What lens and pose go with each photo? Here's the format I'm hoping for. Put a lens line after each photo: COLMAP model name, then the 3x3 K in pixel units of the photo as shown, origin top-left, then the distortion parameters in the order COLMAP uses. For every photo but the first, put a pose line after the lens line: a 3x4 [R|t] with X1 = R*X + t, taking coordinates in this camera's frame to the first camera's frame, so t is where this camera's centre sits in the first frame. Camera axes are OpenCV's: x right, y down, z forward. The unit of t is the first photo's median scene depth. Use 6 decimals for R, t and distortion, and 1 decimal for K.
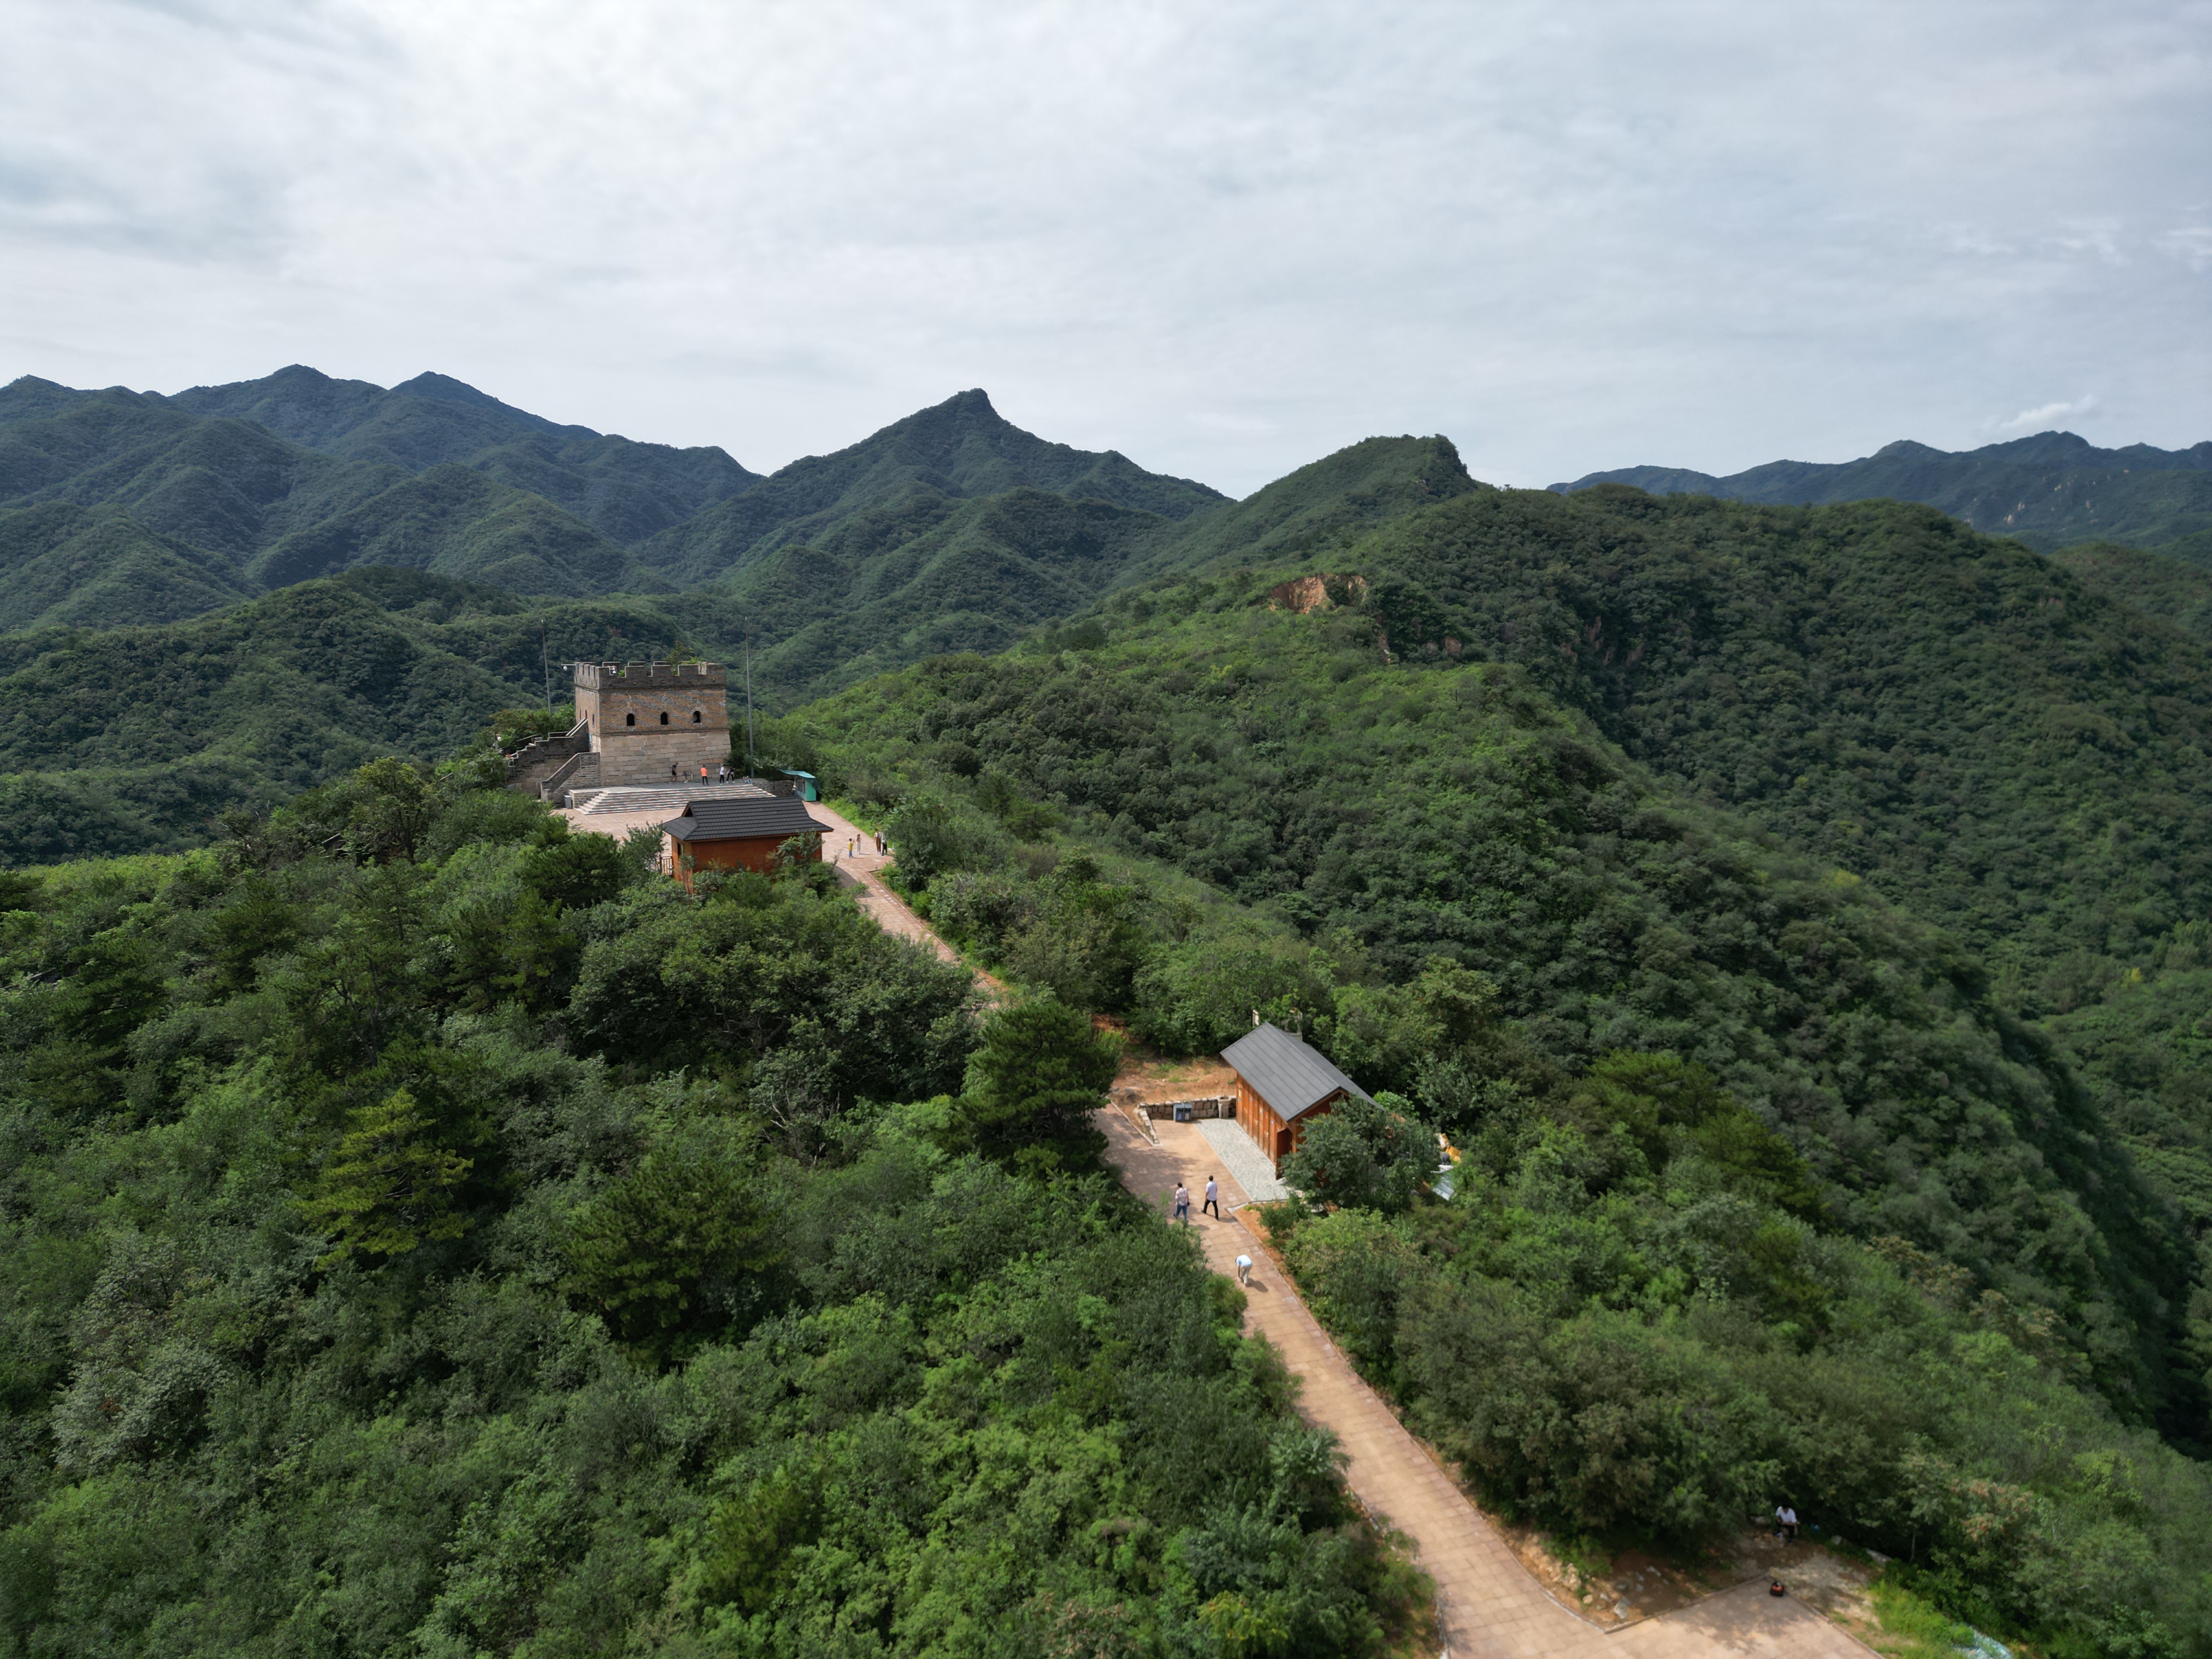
lens RADIAL K [[1550.0, 0, 1086.6], [0, 1550.0, 831.1], [0, 0, 1]] dist [0.060846, -0.059224]
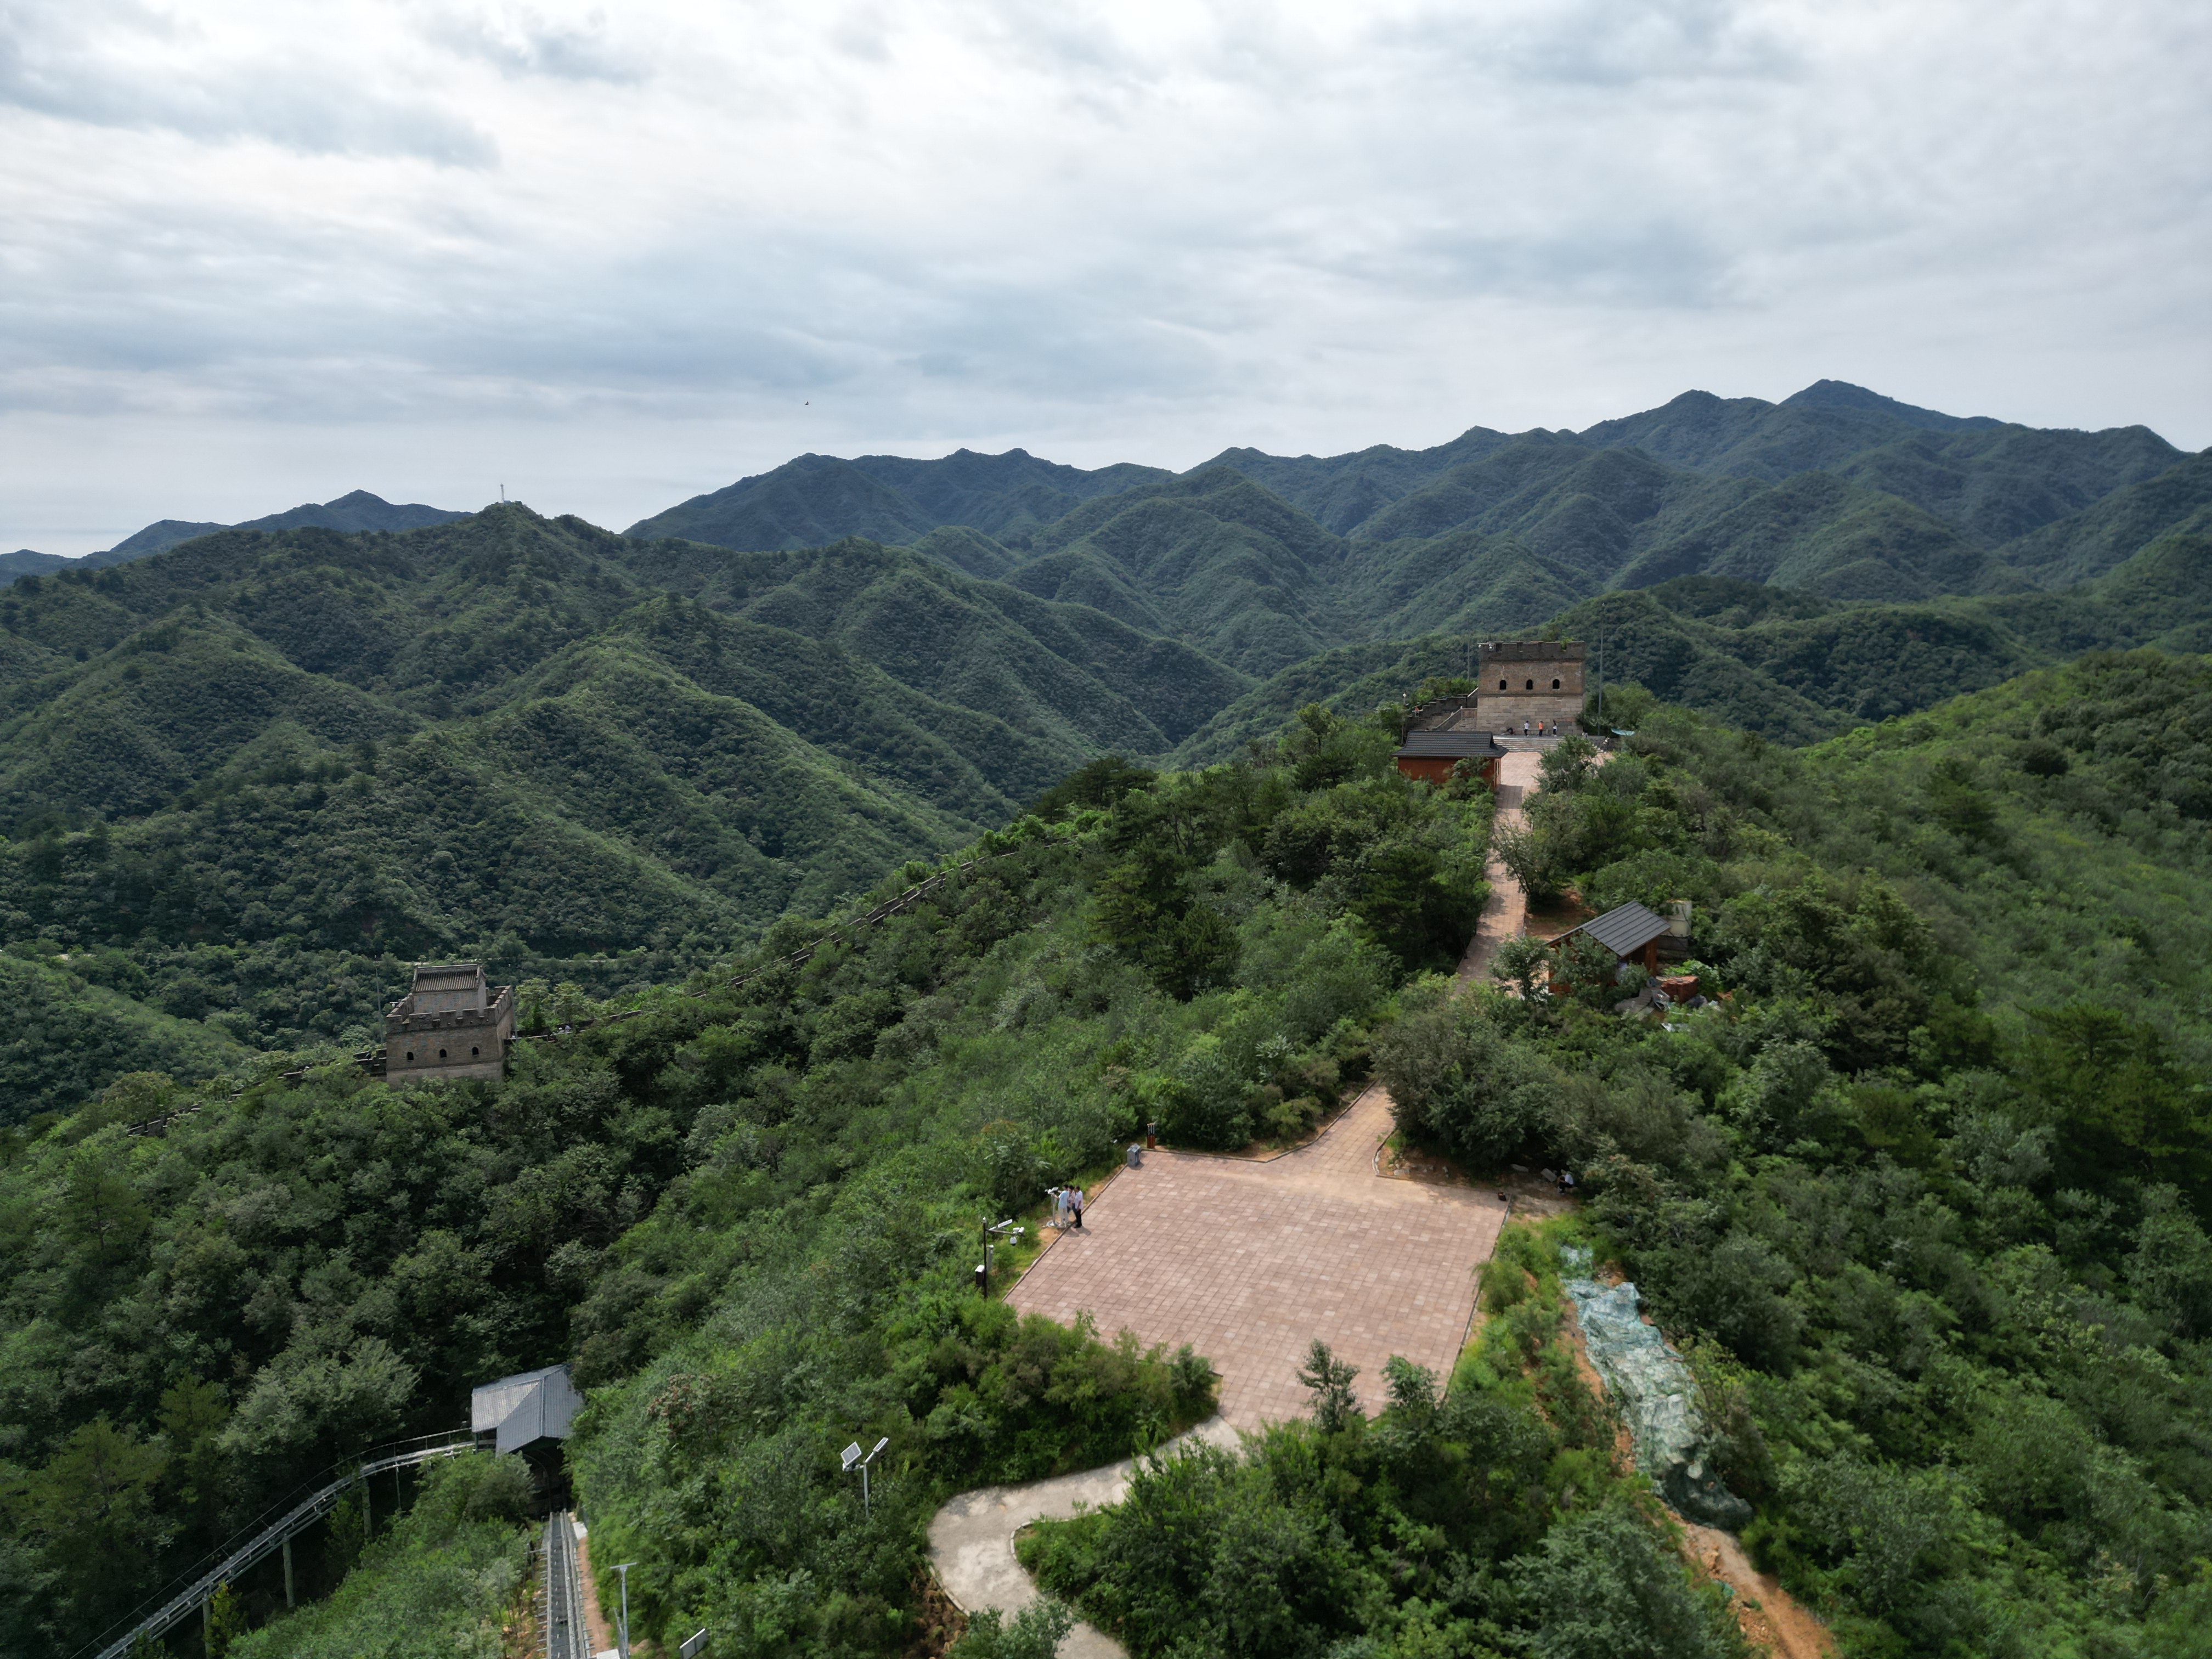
lens RADIAL K [[1550.0, 0, 1098.7], [0, 1550.0, 830.0], [0, 0, 1]] dist [0.060846, -0.059224]
pose [[0.676787, 0.091441, -0.730478, 0.105312], [-0.096534, 0.994711, 0.035079, 0.008650], [0.729822, 0.046775, 0.682035, -0.029382]]
